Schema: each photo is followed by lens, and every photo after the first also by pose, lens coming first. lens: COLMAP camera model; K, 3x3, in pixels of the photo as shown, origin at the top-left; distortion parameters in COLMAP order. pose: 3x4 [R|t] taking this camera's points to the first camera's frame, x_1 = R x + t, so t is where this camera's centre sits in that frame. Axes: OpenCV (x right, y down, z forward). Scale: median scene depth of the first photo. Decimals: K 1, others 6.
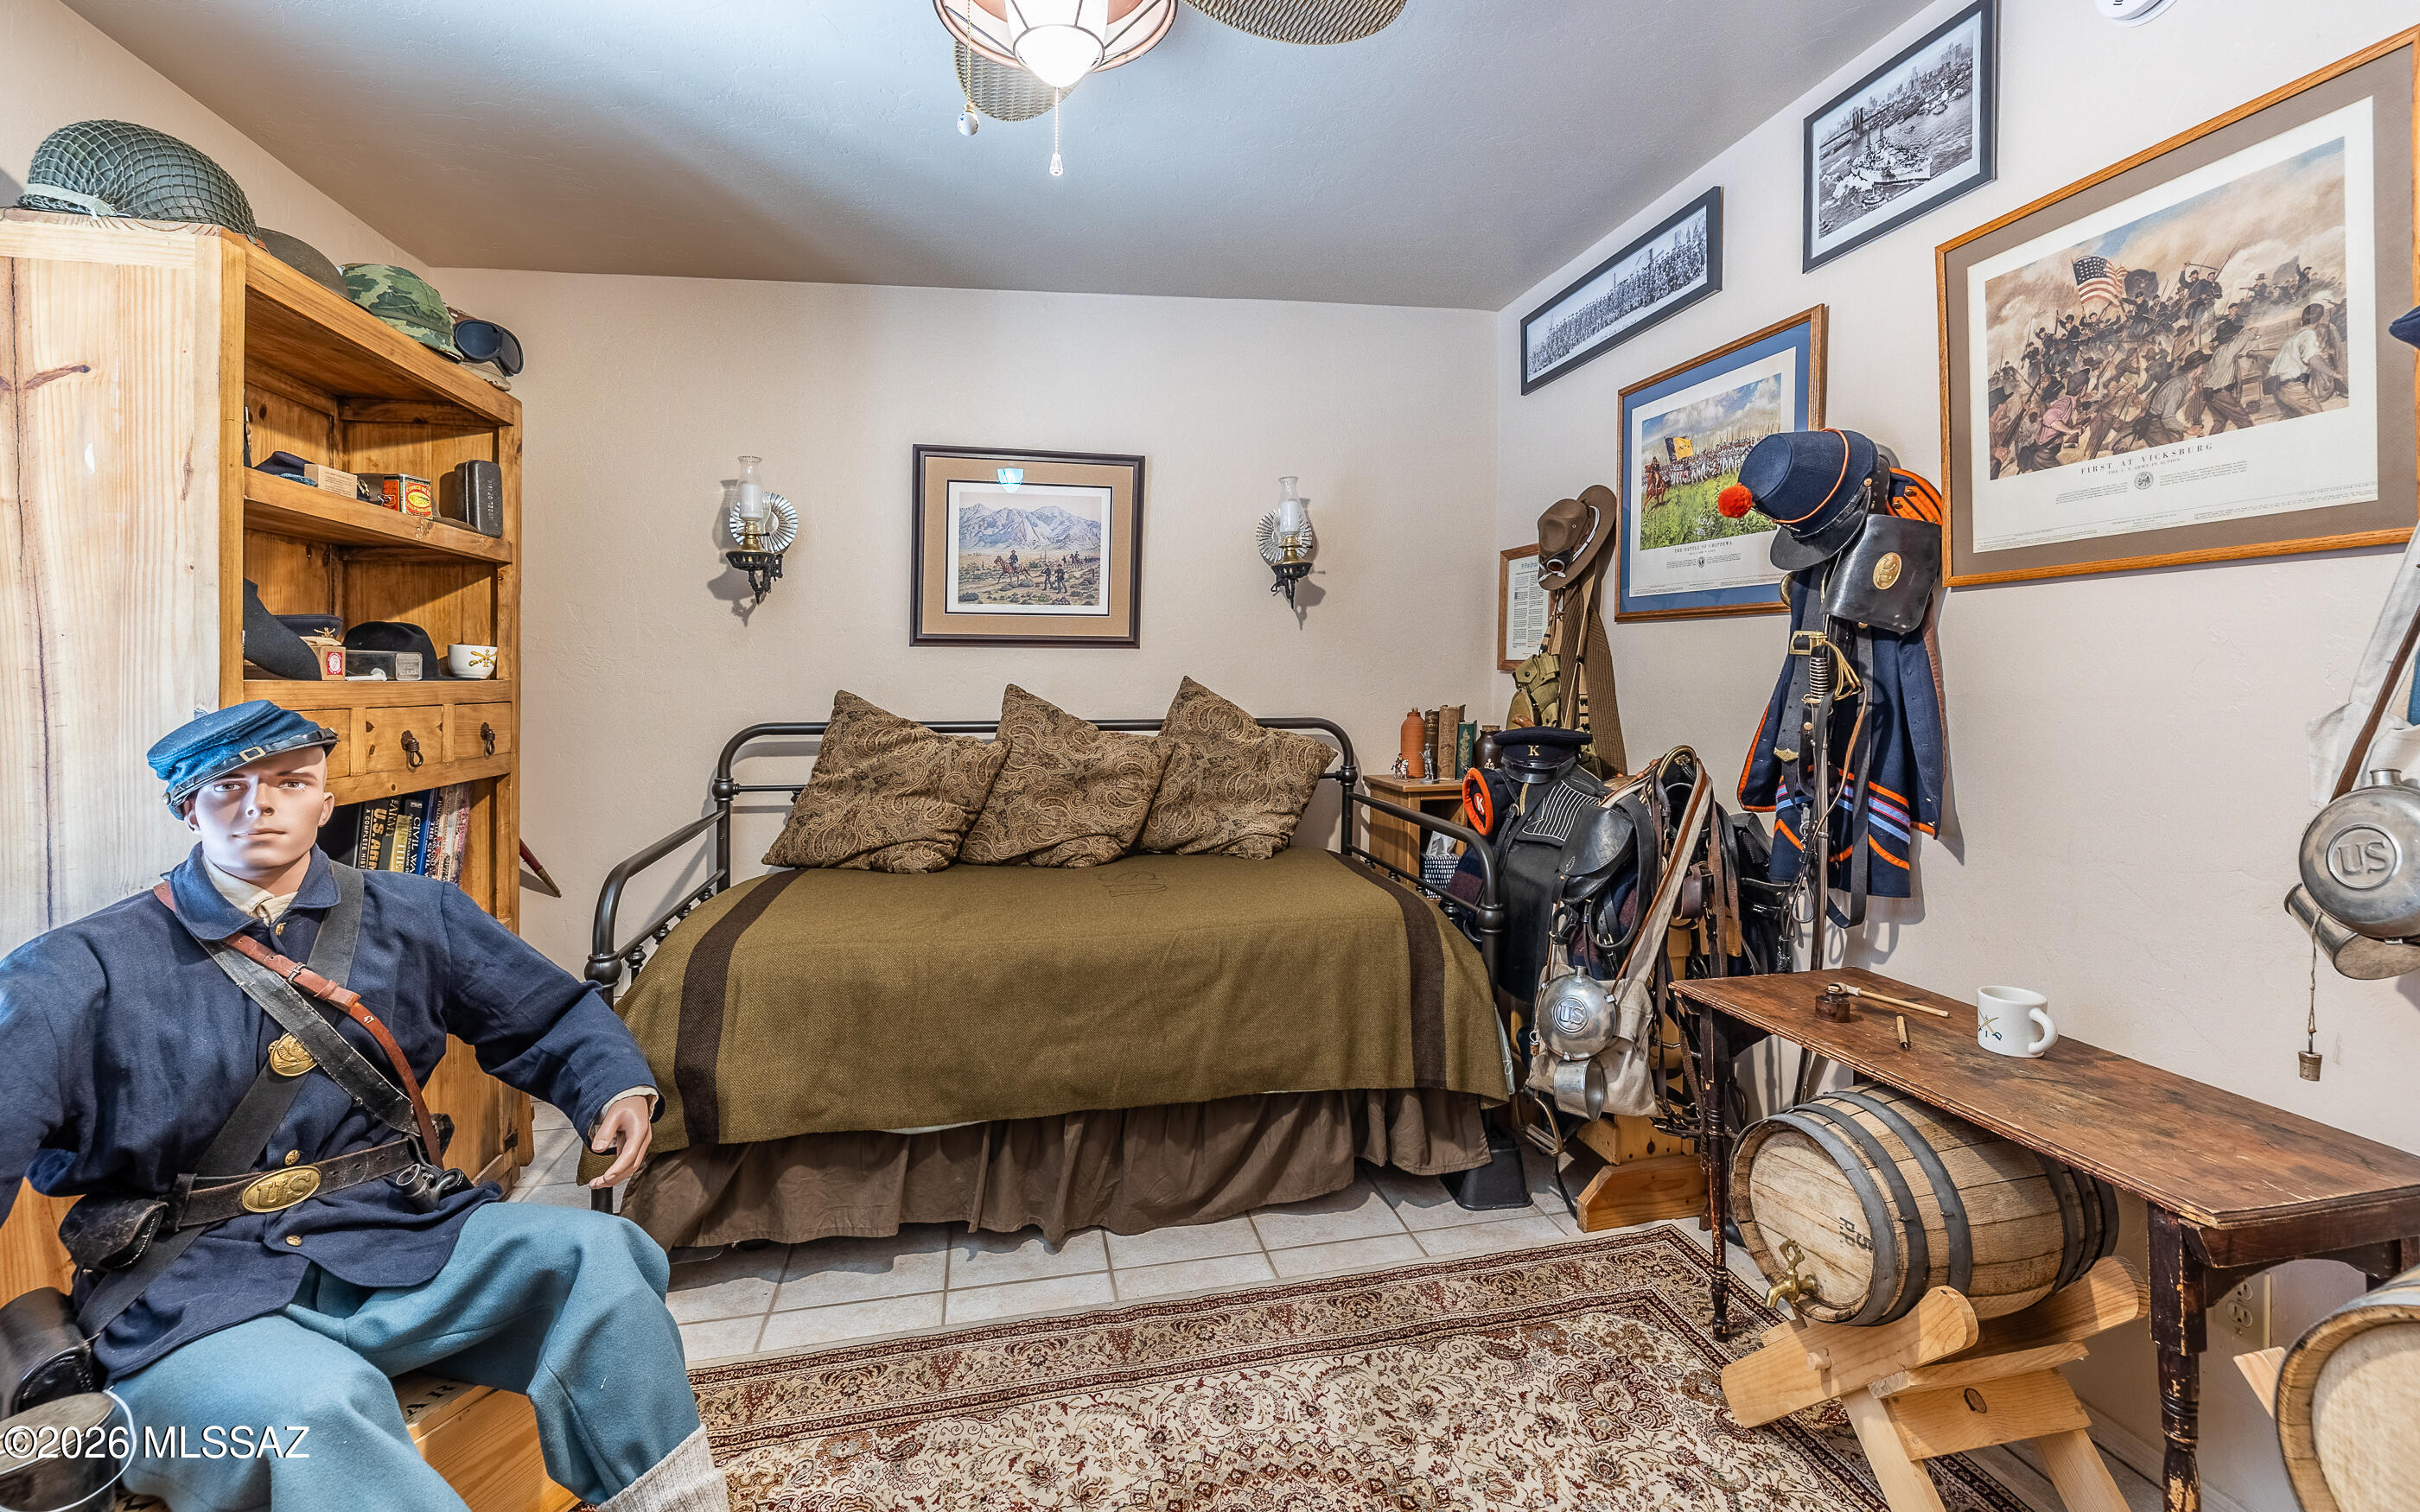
lens RADIAL K [[1024.1, 0, 1231.8], [0, 1024.1, 695.3], [0, 0, 1]] dist [-0.001018, -0.000136]
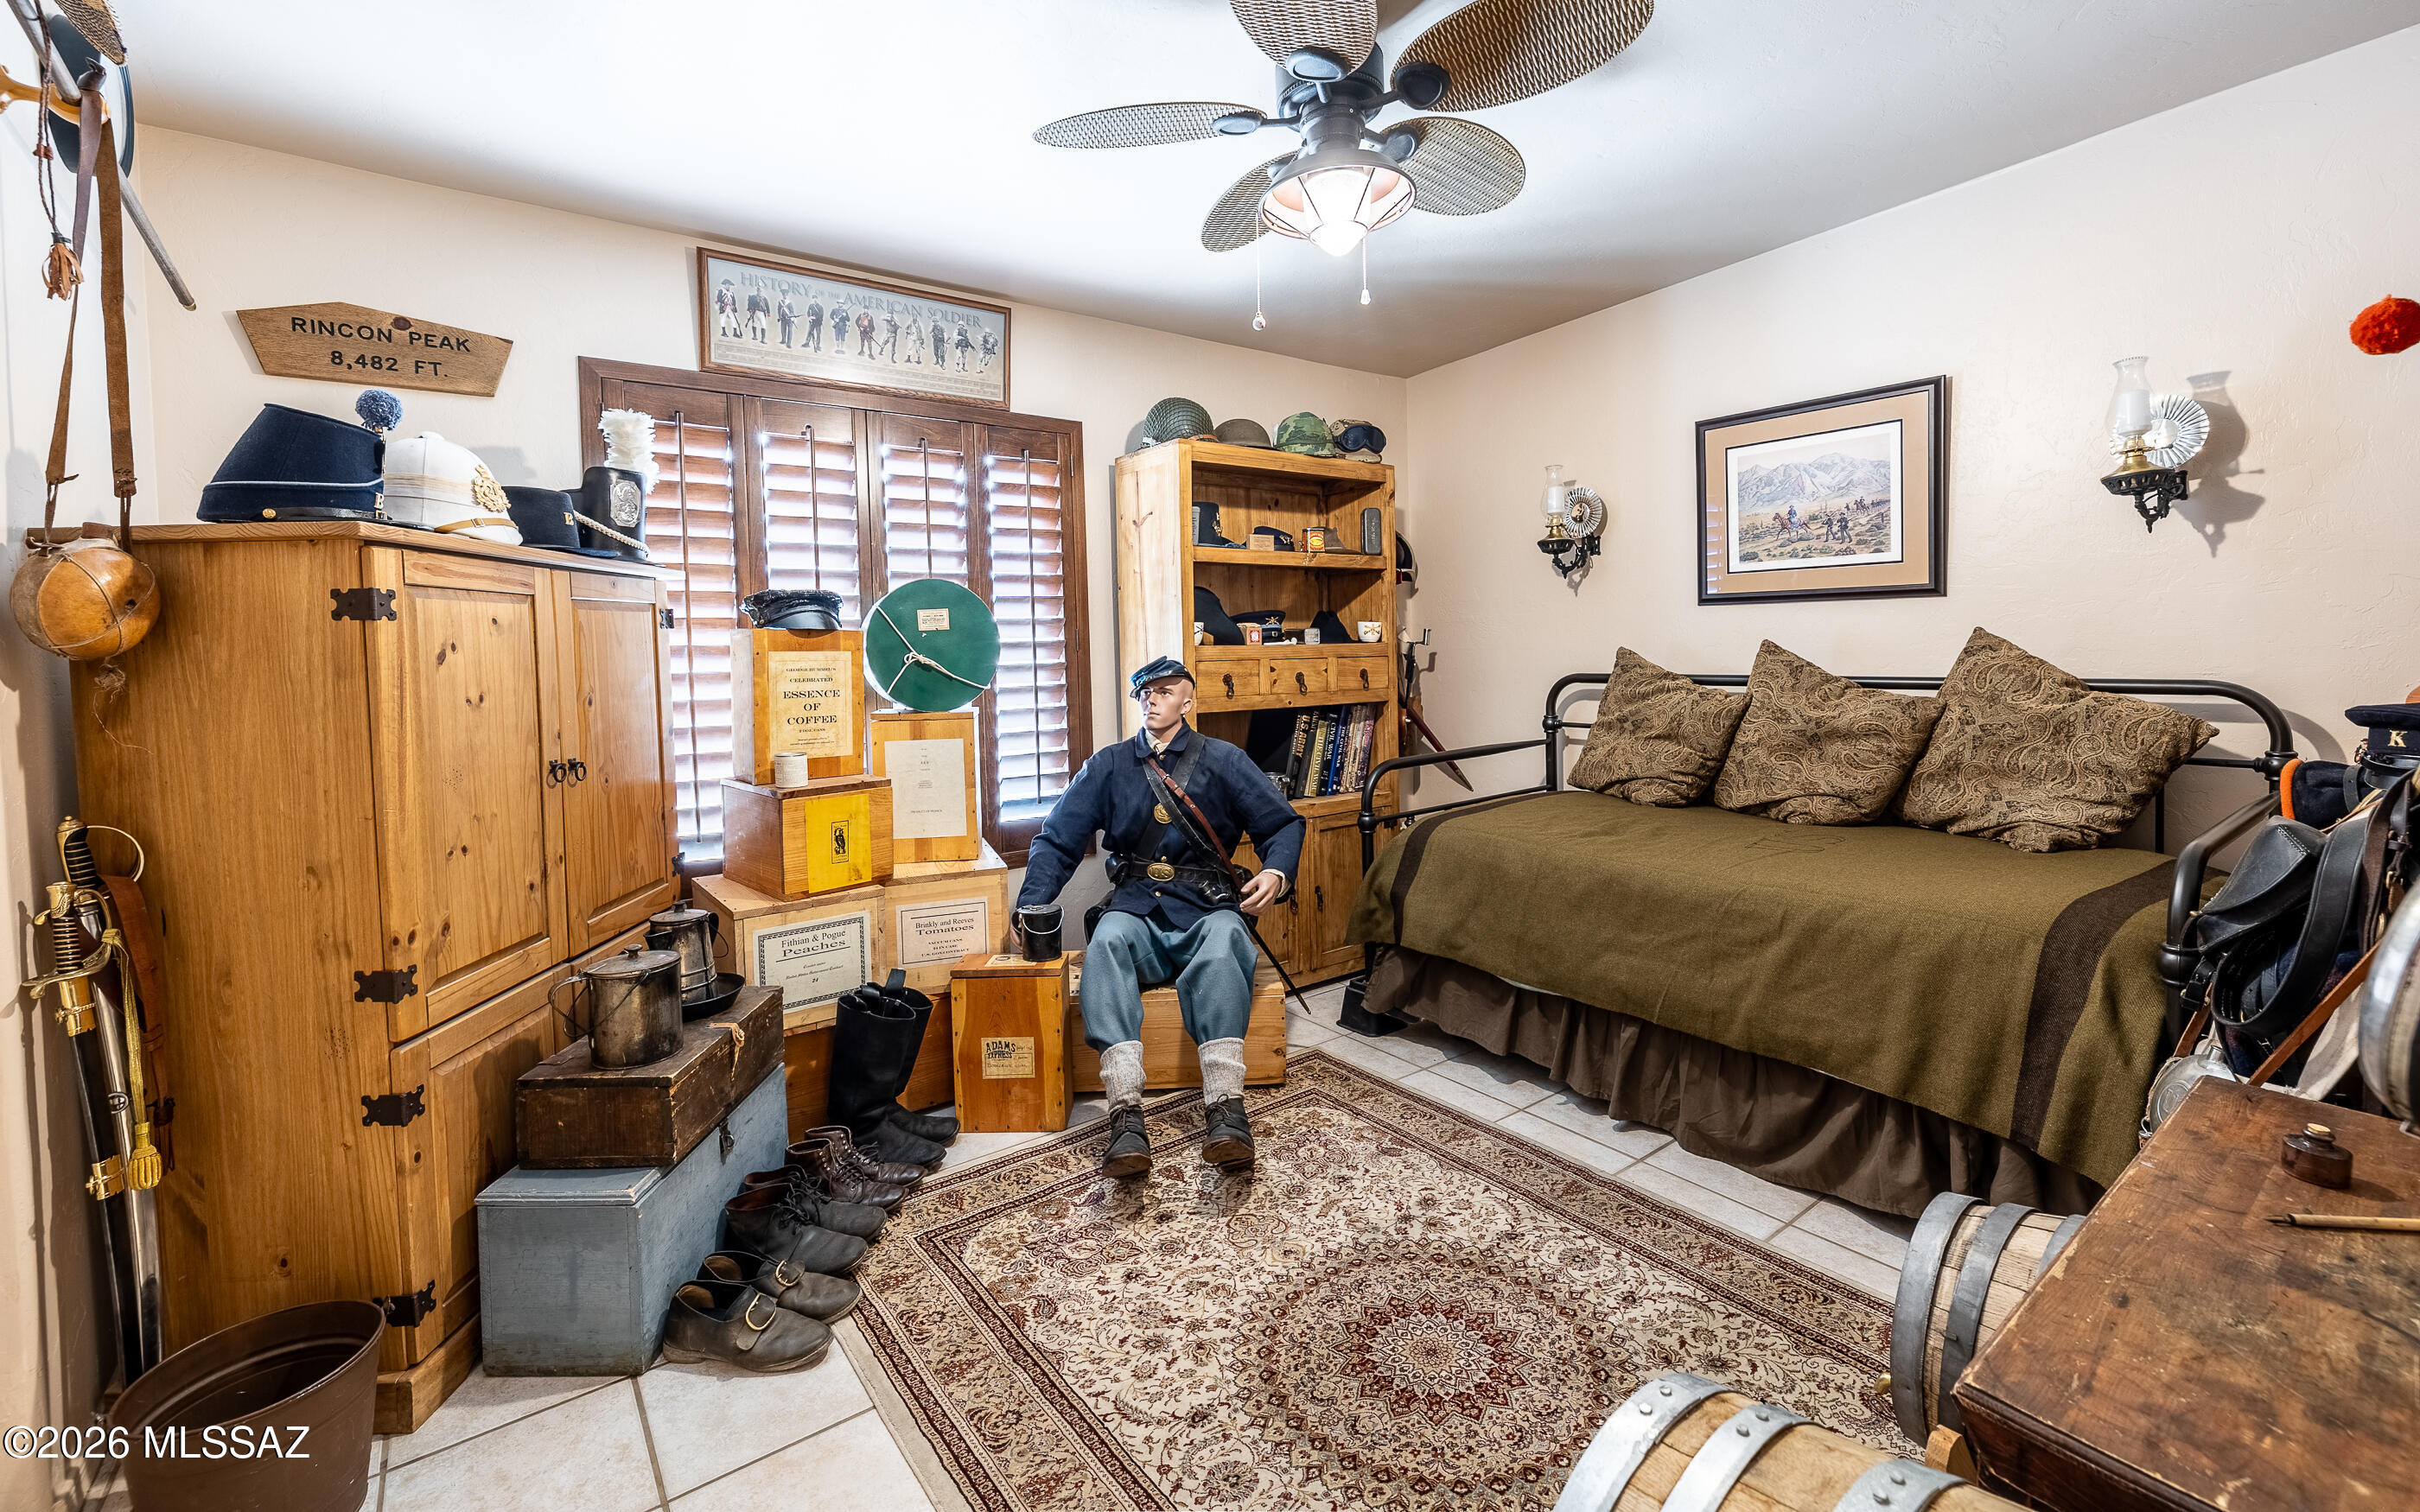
lens RADIAL K [[1024.1, 0, 1219.5], [0, 1024.1, 674.8], [0, 0, 1]] dist [-0.001018, -0.000136]
pose [[0.404300, 0.018642, -0.914436, 0.654288], [0.004609, 0.999738, 0.022419, -0.001562], [0.914615, -0.013279, 0.404108, 0.114743]]
